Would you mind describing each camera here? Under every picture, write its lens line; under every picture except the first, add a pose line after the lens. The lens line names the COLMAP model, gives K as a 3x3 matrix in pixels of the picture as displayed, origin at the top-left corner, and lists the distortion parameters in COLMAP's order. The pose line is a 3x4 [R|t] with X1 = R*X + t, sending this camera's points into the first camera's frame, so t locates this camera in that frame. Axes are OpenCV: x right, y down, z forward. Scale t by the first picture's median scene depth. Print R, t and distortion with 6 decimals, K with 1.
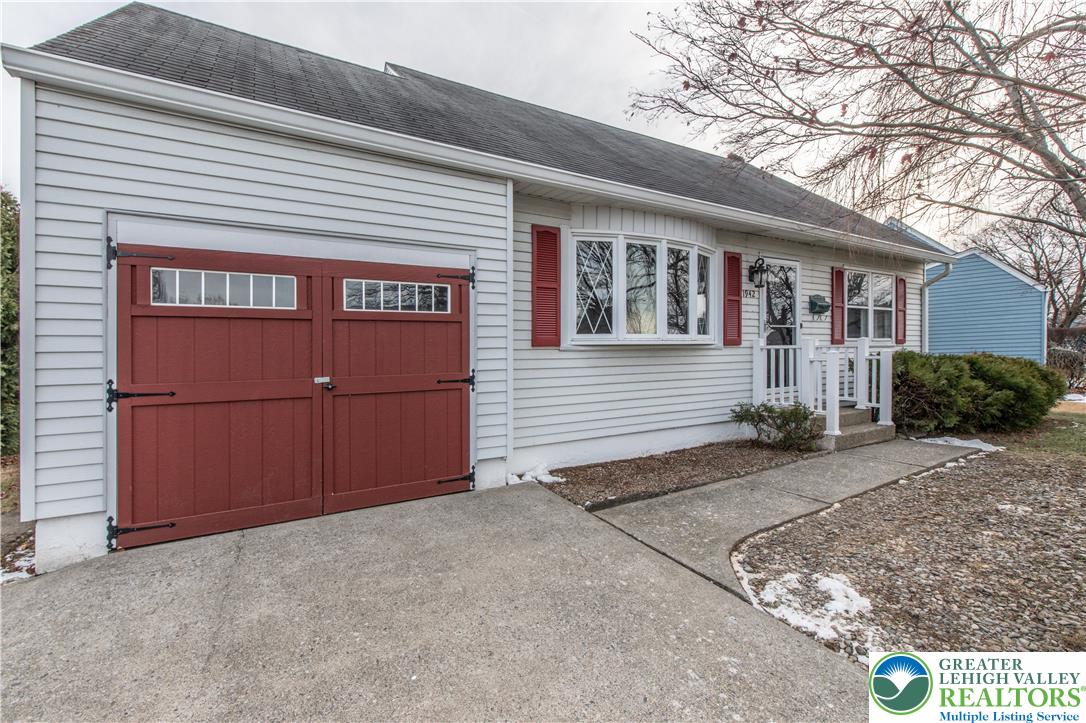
lens RADIAL K [[477.8, 0, 545.7], [0, 477.8, 353.1], [0, 0, 1]] dist [0.000668, 0.000279]
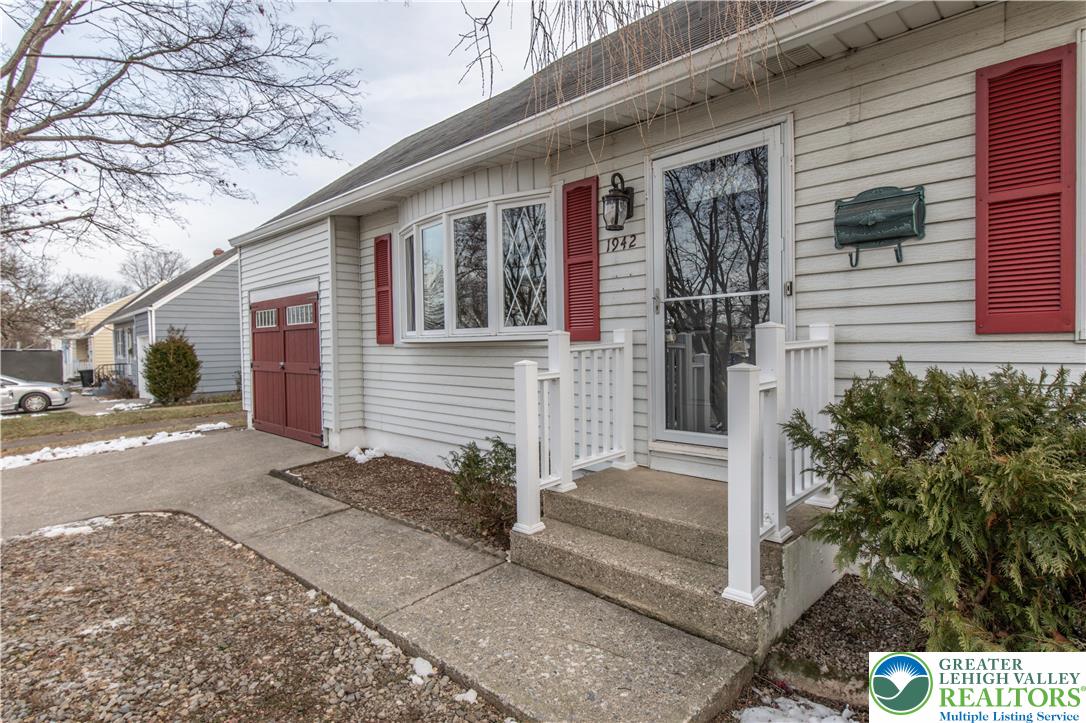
lens RADIAL K [[549.1, 0, 541.8], [0, 549.1, 342.7], [0, 0, 1]] dist [0.000491, 0.000318]
pose [[0.269141, 0.016625, -0.962957, 1.548121], [0.017827, 0.999594, 0.022240, -0.045651], [0.962936, -0.023153, 0.268735, 1.168567]]
